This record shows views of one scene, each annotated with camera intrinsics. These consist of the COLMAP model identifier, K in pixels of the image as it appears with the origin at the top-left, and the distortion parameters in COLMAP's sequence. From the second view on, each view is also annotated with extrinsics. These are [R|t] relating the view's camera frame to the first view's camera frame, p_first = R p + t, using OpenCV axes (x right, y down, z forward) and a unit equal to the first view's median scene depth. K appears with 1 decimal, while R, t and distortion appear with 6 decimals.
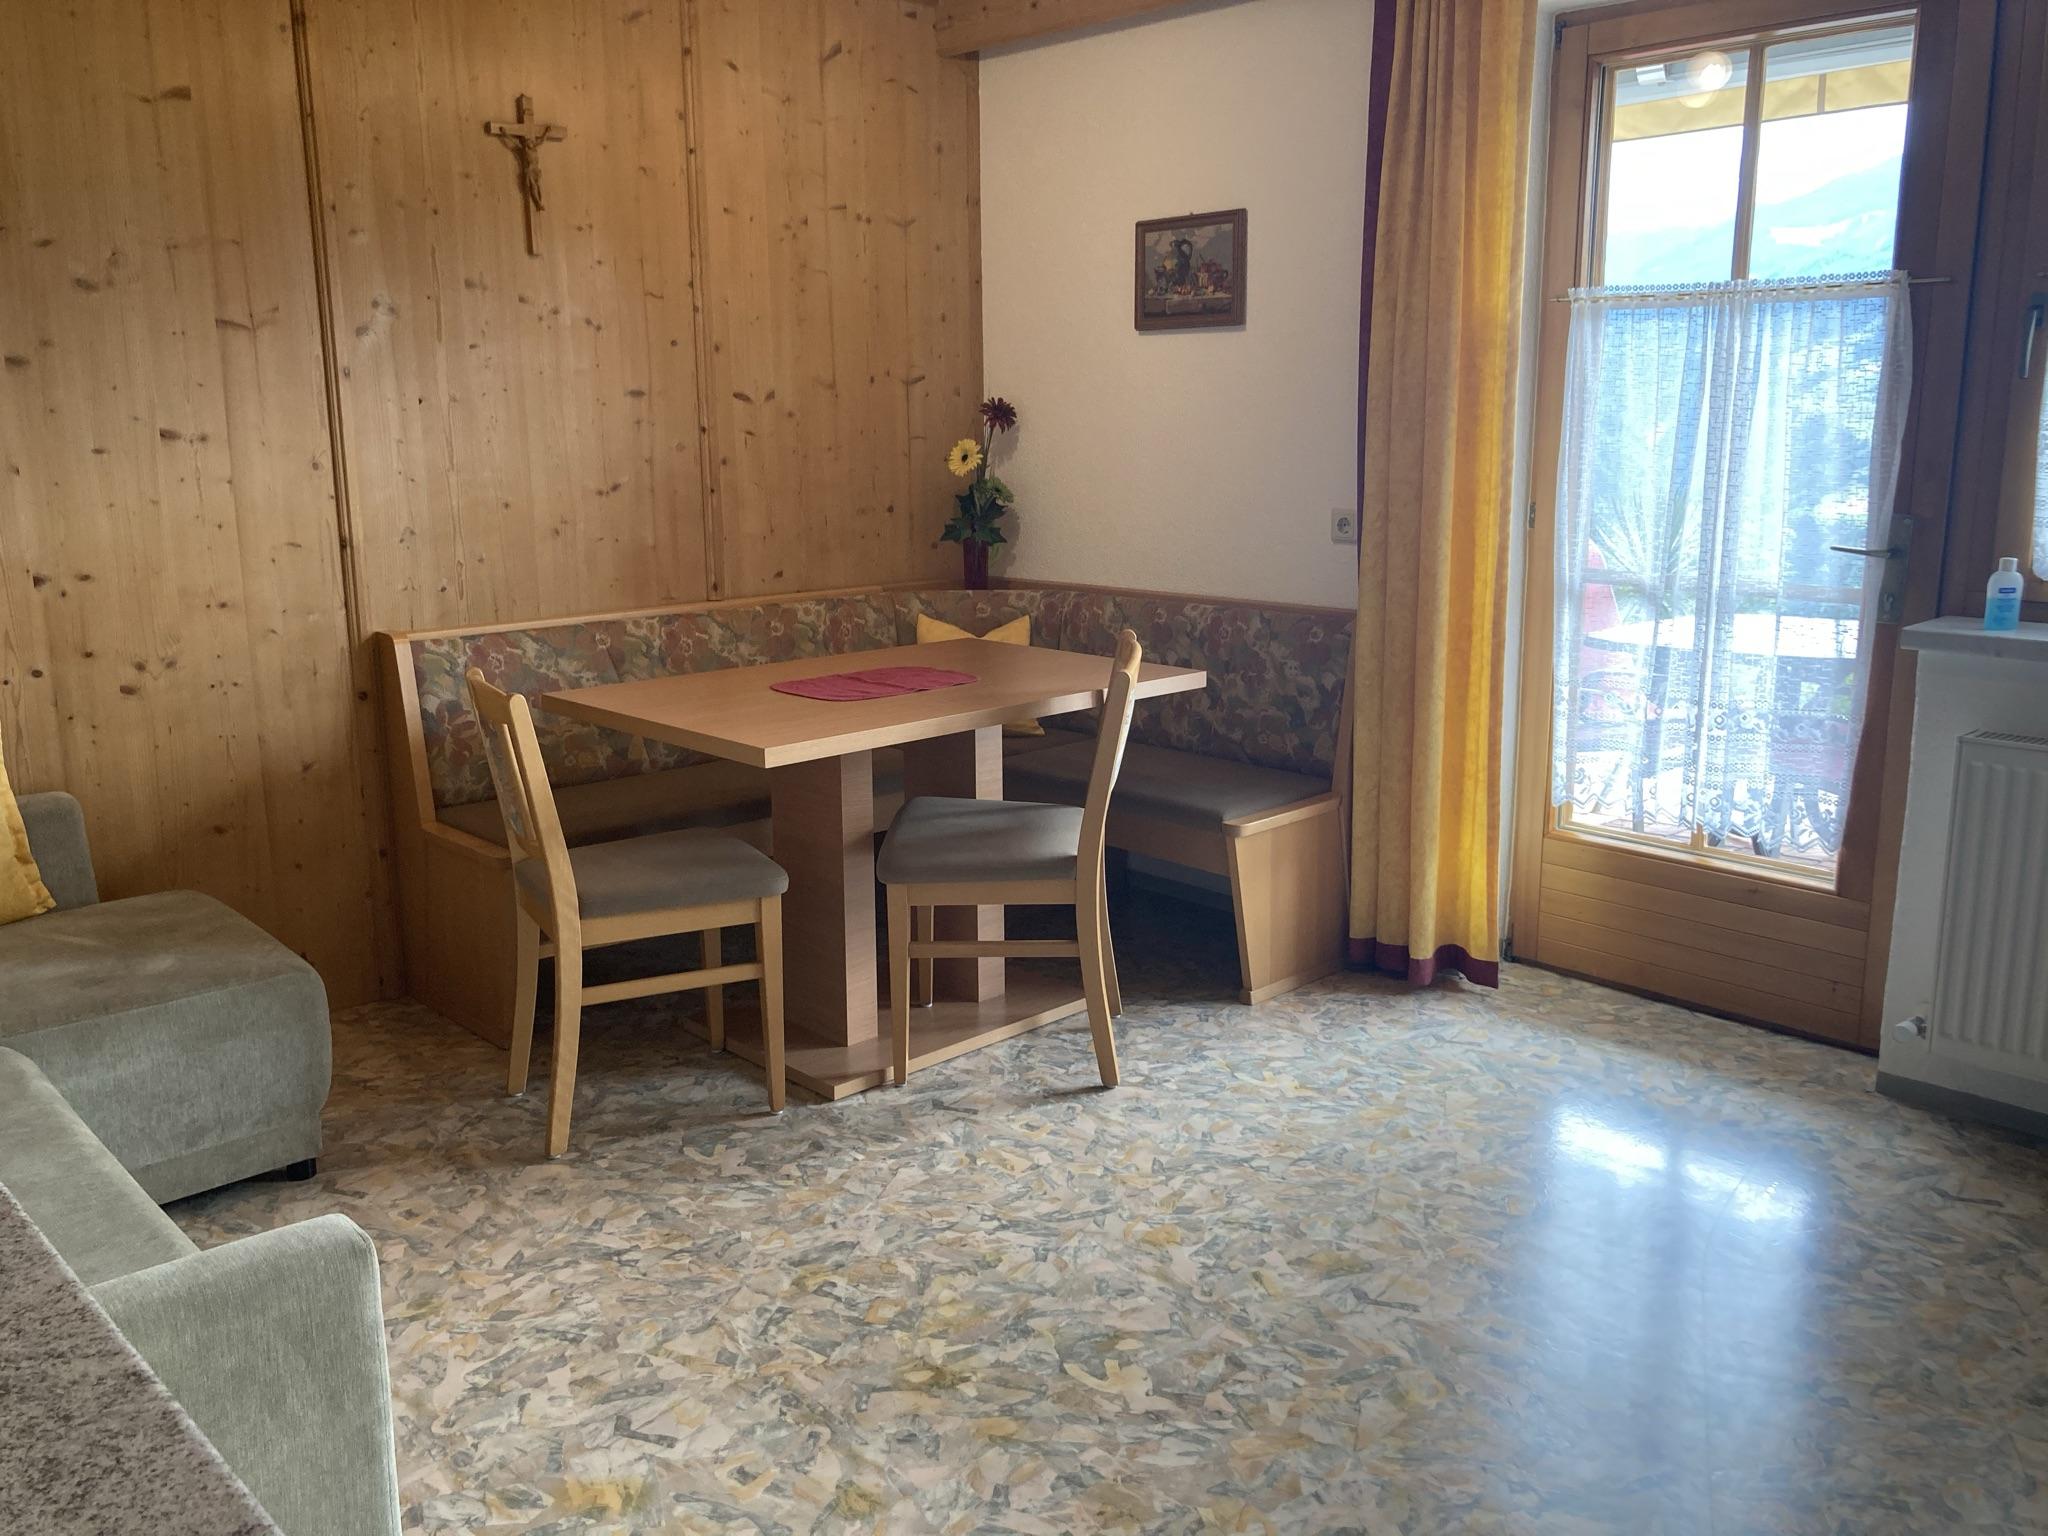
lens RADIAL K [[1660.6, 0, 1024.0], [0, 1660.6, 768.0], [0, 0, 1]] dist [0.007538, 0.000835]
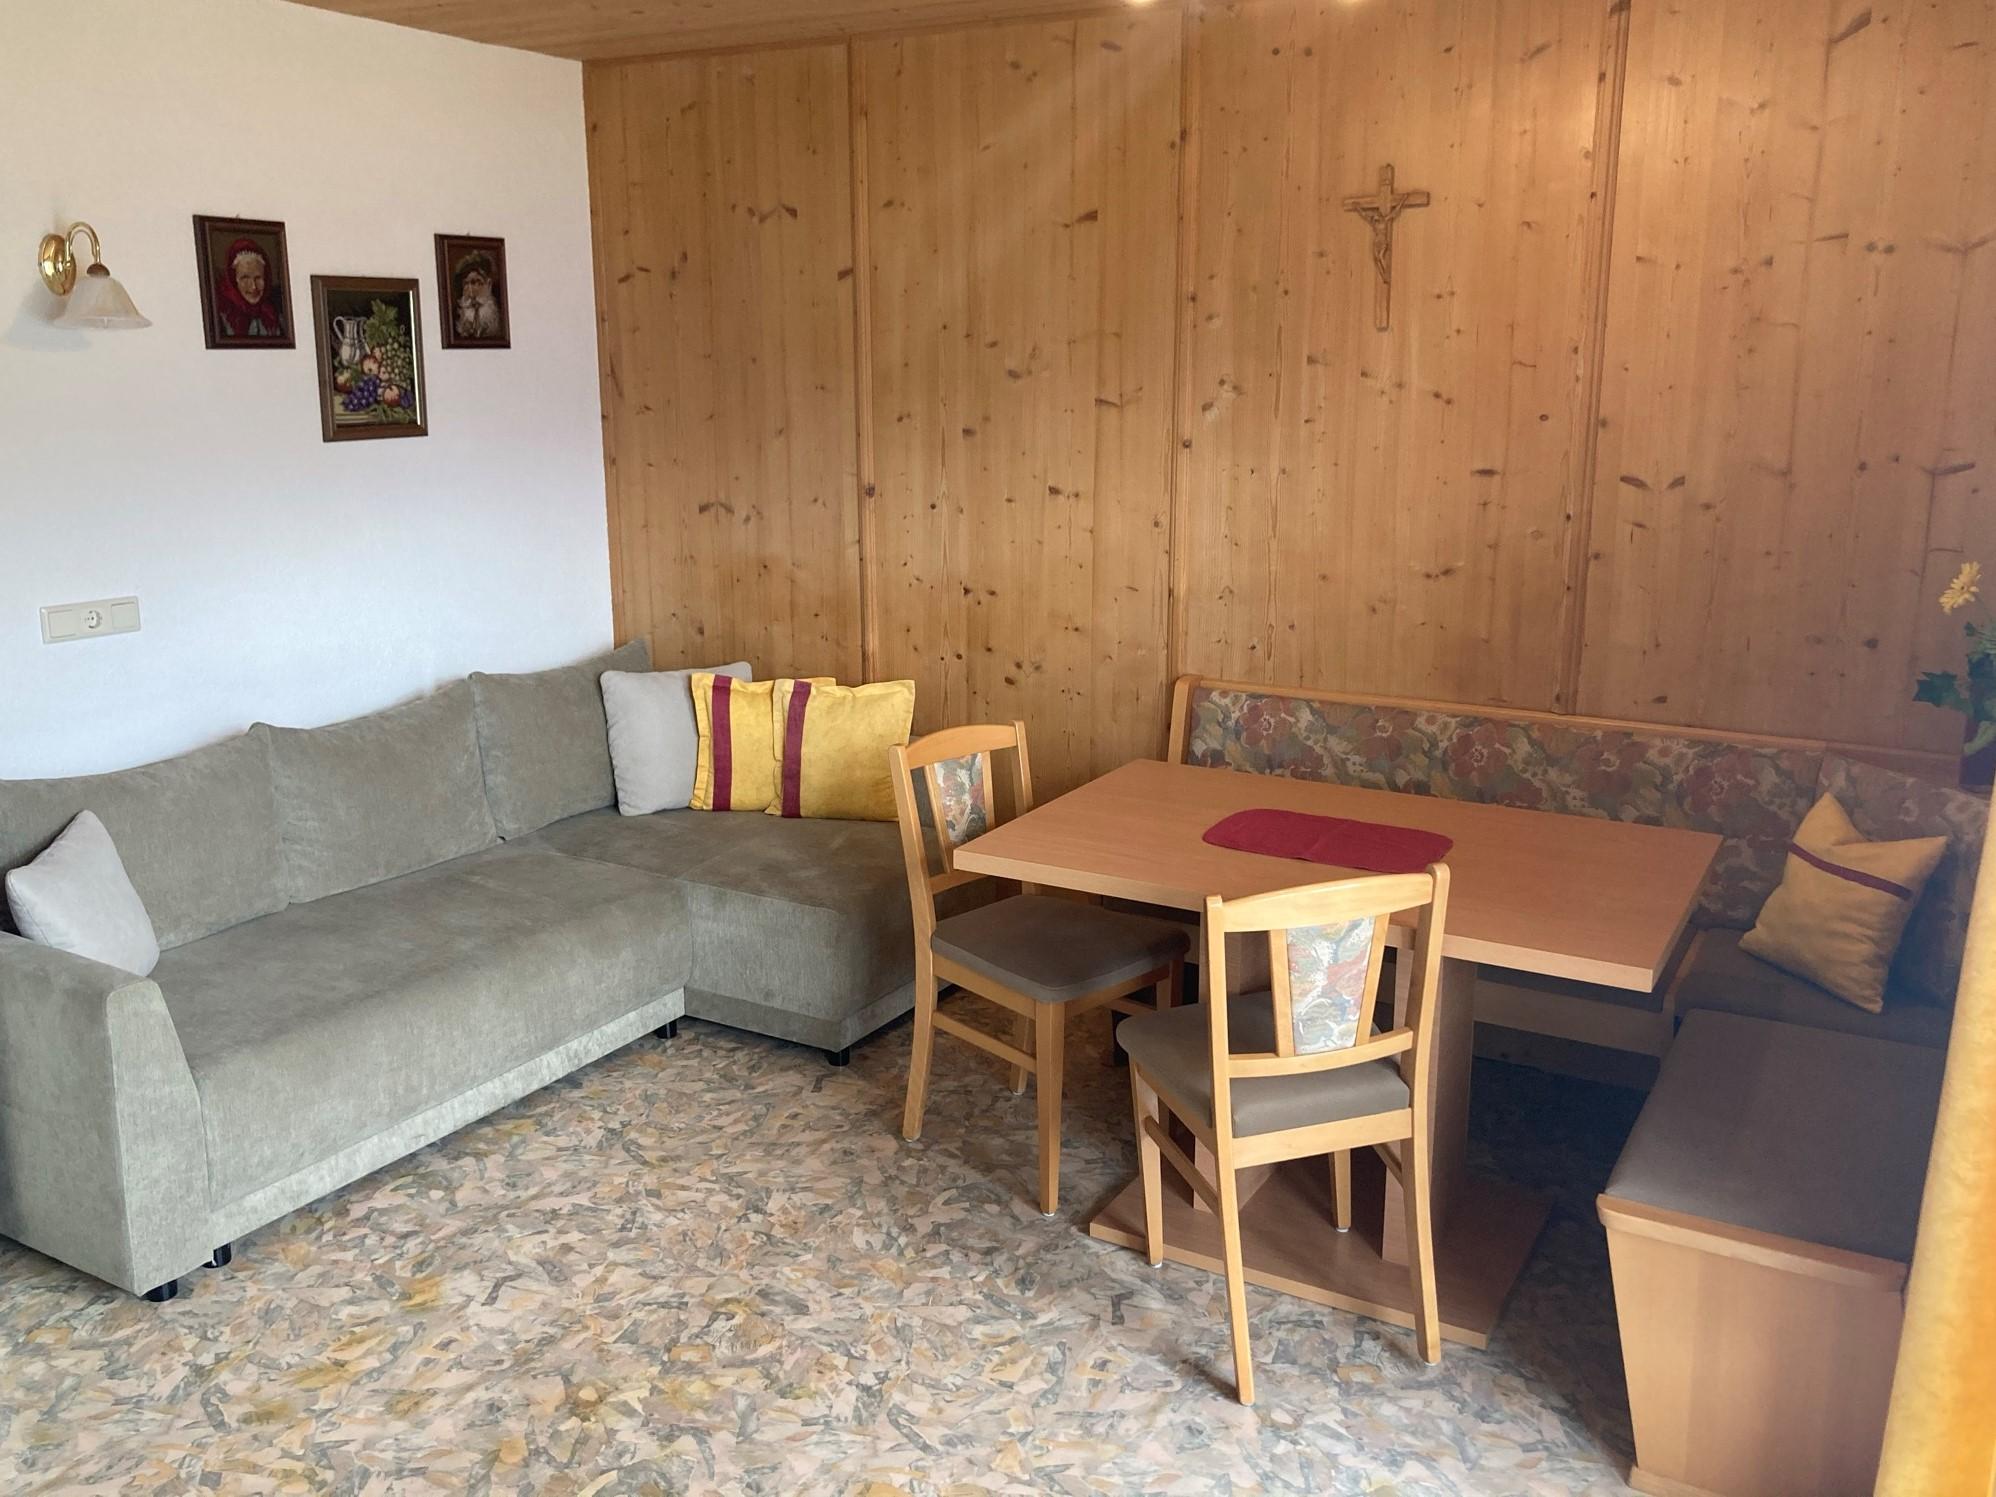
lens RADIAL K [[1693.0, 0, 998.0], [0, 1693.0, 748.5], [0, 0, 1]] dist [0.059087, -0.127430]
pose [[0.278130, 0.238375, -0.930495, 0.736946], [-0.199752, 0.961893, 0.186711, -0.252023], [0.939544, 0.133938, 0.315148, 0.603451]]
